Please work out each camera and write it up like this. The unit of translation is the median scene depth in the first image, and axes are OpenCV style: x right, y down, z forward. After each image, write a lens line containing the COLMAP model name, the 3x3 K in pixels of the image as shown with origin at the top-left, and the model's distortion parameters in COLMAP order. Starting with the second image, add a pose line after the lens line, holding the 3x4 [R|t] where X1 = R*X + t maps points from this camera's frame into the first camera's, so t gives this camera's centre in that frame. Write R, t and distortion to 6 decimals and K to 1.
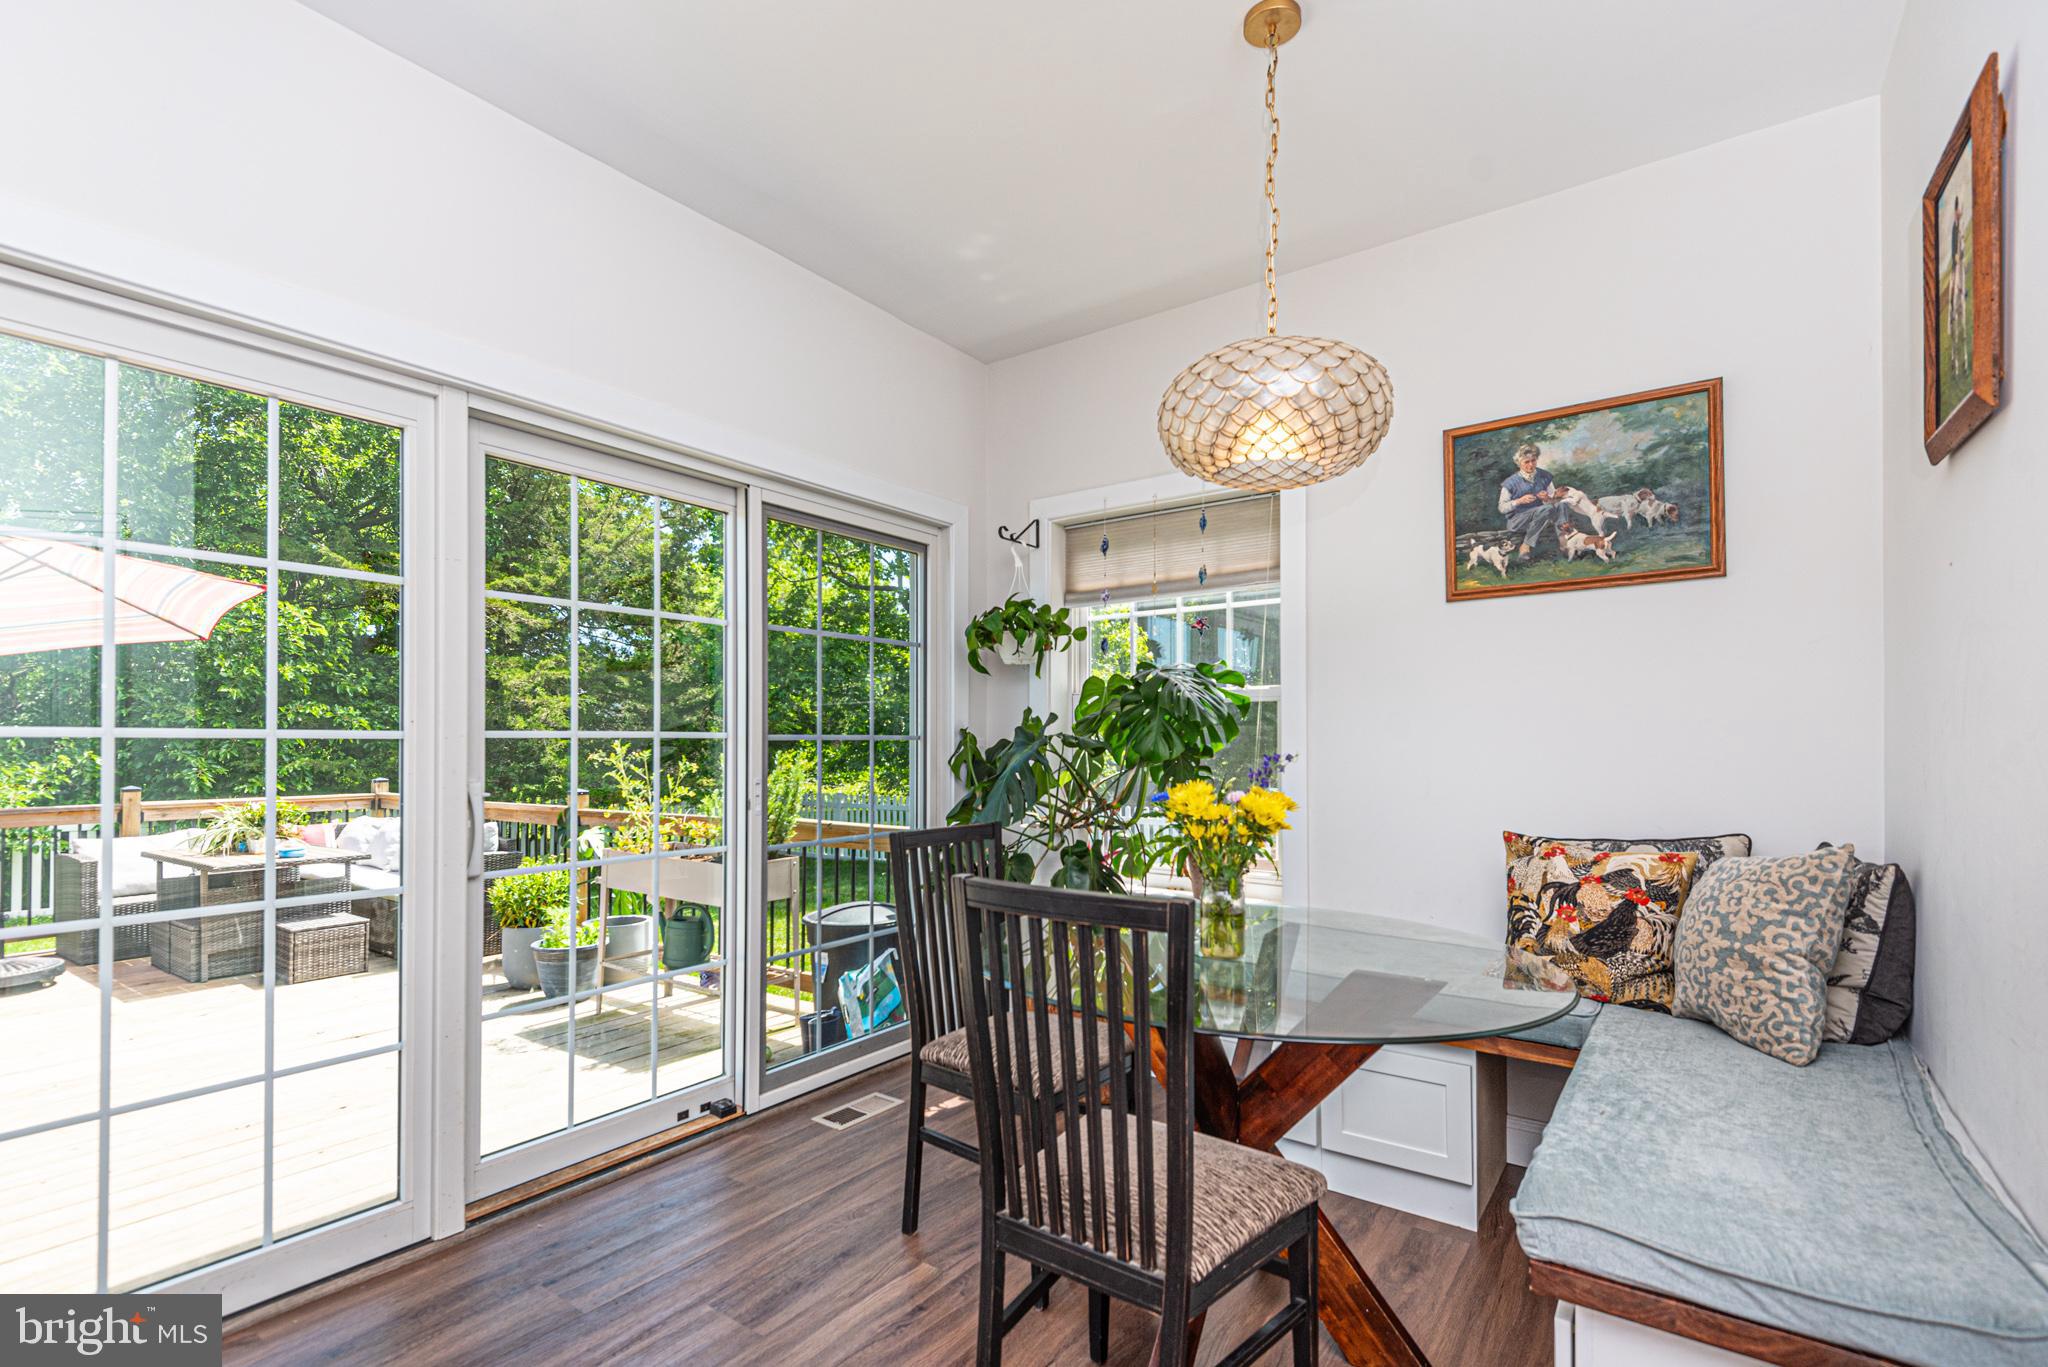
lens RADIAL K [[951.4, 0, 1031.6], [0, 951.4, 730.1], [0, 0, 1]] dist [0.050846, -0.037905]
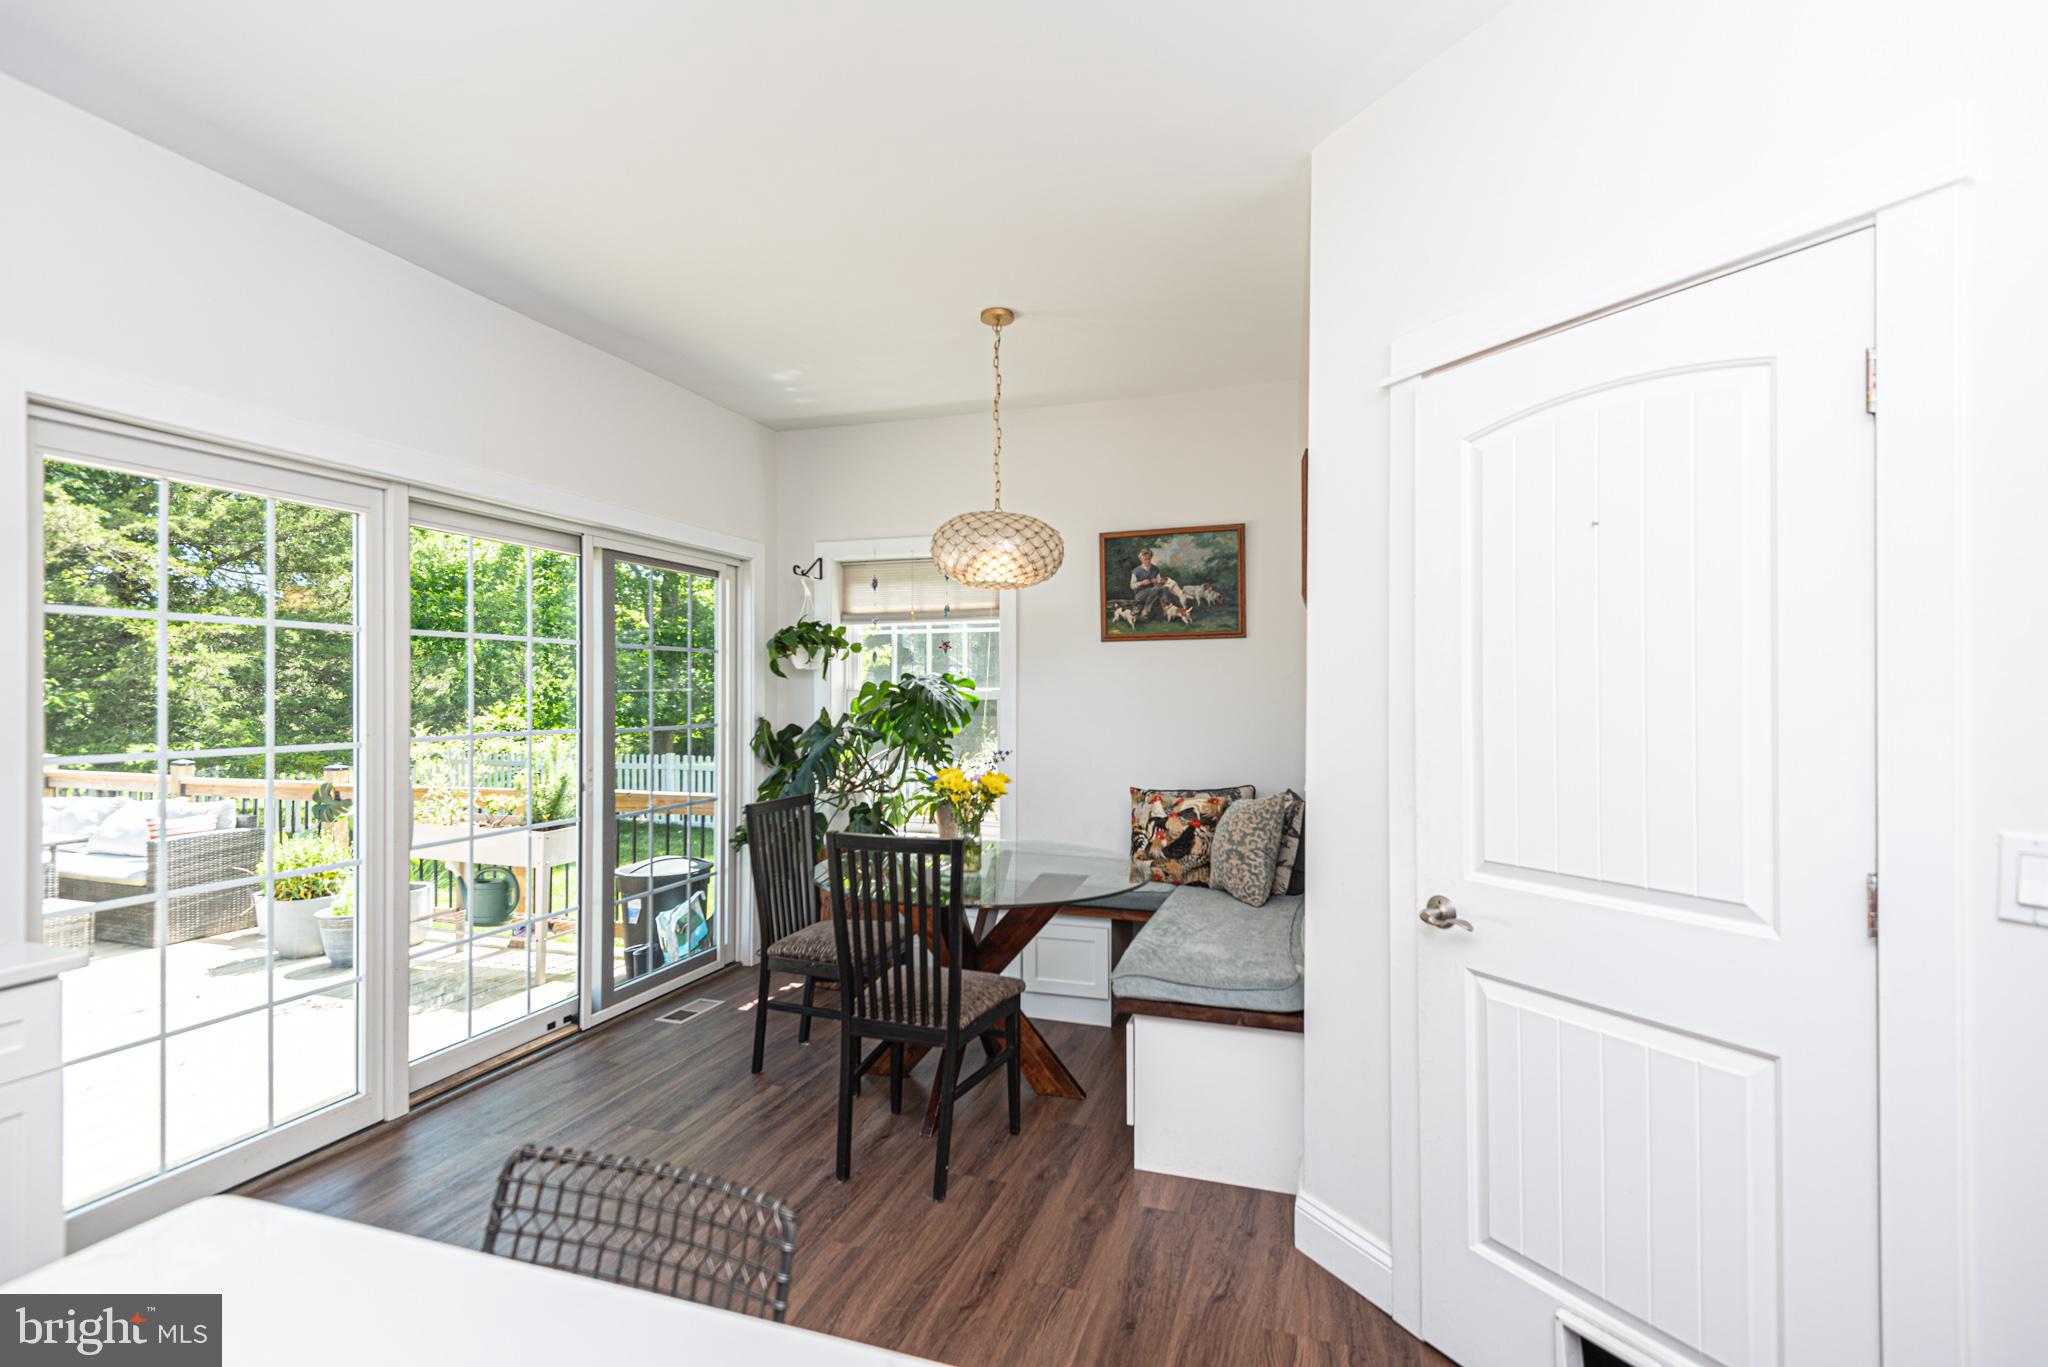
lens RADIAL K [[929.6, 0, 1053.9], [0, 929.6, 684.4], [0, 0, 1]] dist [0.024773, -0.000377]
pose [[0.948174, 0.002348, 0.317744, -0.133770], [-0.004785, 0.999965, 0.006889, -0.078092], [-0.317717, -0.008052, 0.948151, -0.447794]]
